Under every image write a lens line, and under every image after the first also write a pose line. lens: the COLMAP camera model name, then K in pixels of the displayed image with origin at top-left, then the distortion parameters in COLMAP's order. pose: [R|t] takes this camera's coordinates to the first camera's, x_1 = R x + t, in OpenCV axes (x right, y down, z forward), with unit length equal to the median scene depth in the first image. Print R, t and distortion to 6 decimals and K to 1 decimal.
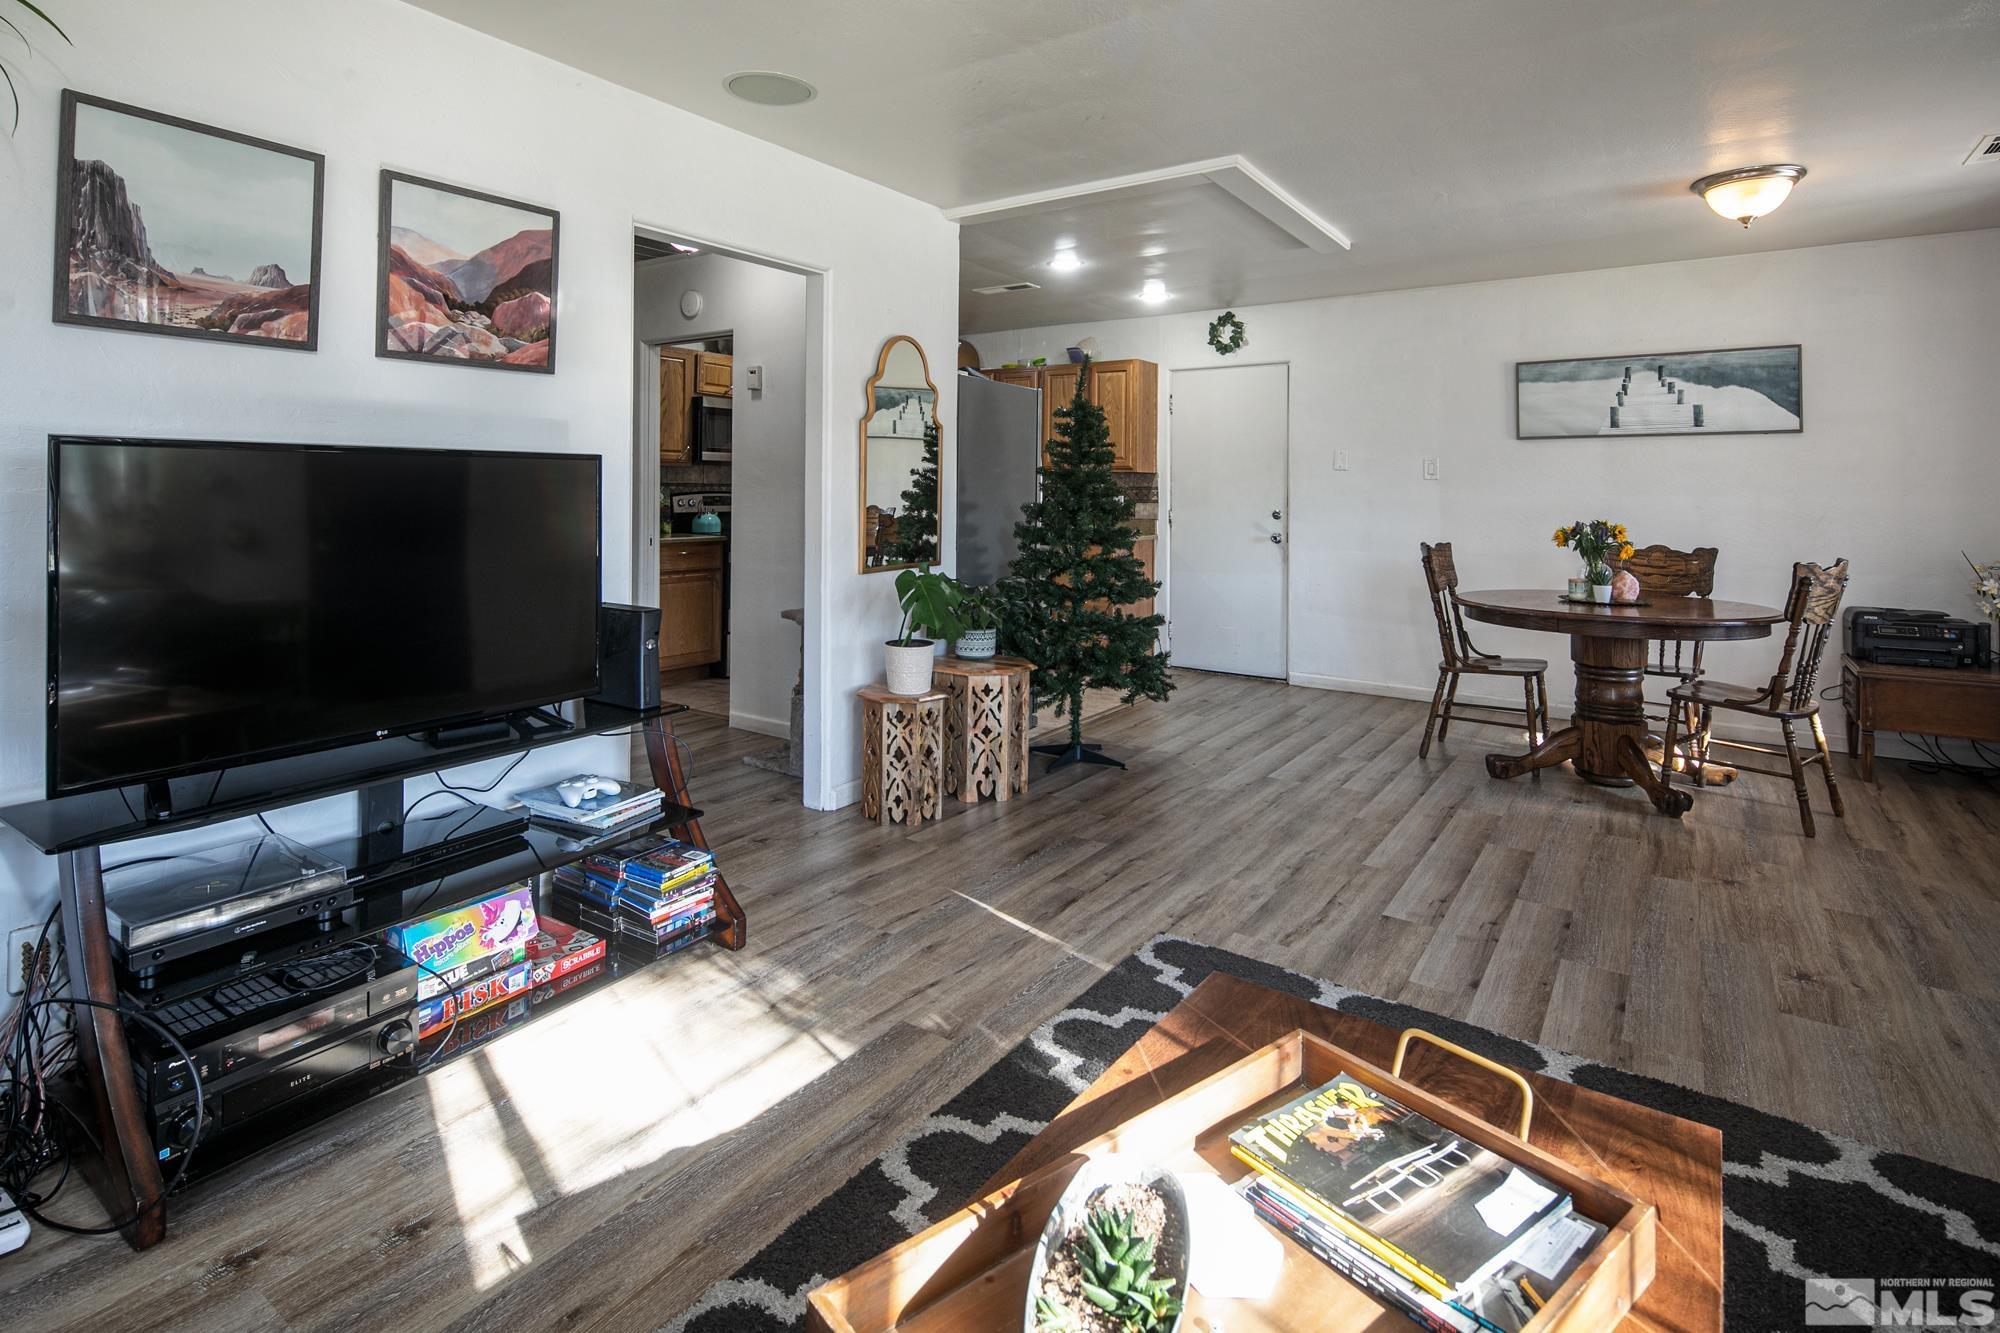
lens RADIAL K [[995.9, 0, 973.4], [0, 995.9, 483.1], [0, 0, 1]] dist [-0.000001, -0.000173]
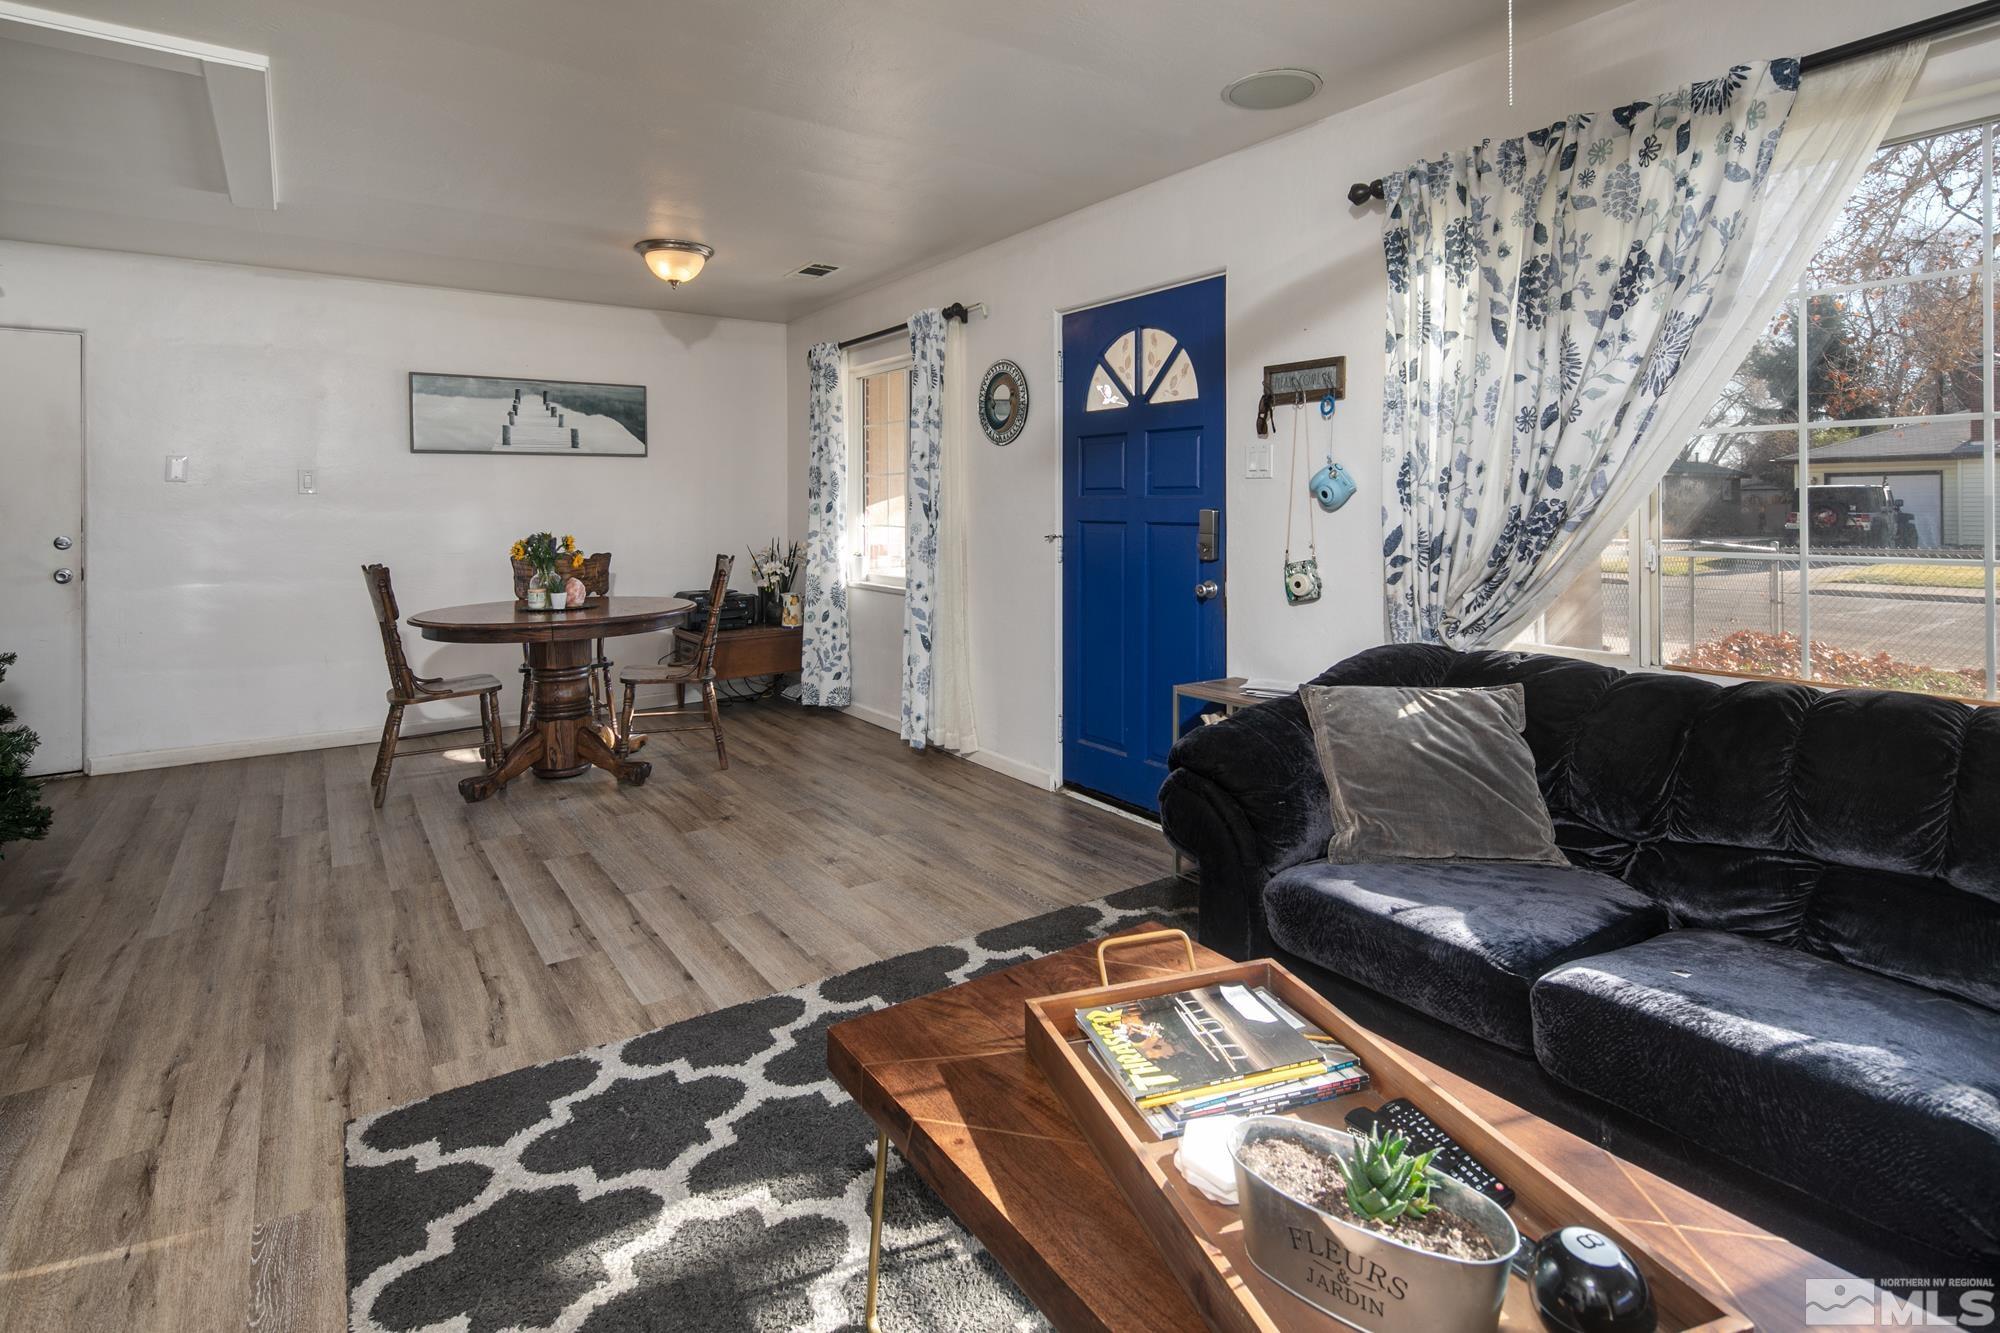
lens RADIAL K [[979.8, 0, 999.0], [0, 979.8, 502.5], [0, 0, 1]] dist [-0.000197, -0.000298]
pose [[0.322707, -0.006109, 0.946479, -0.341157], [0.002099, 0.999981, 0.005739, 0.000413], [-0.946497, 0.000135, 0.322714, 0.339944]]
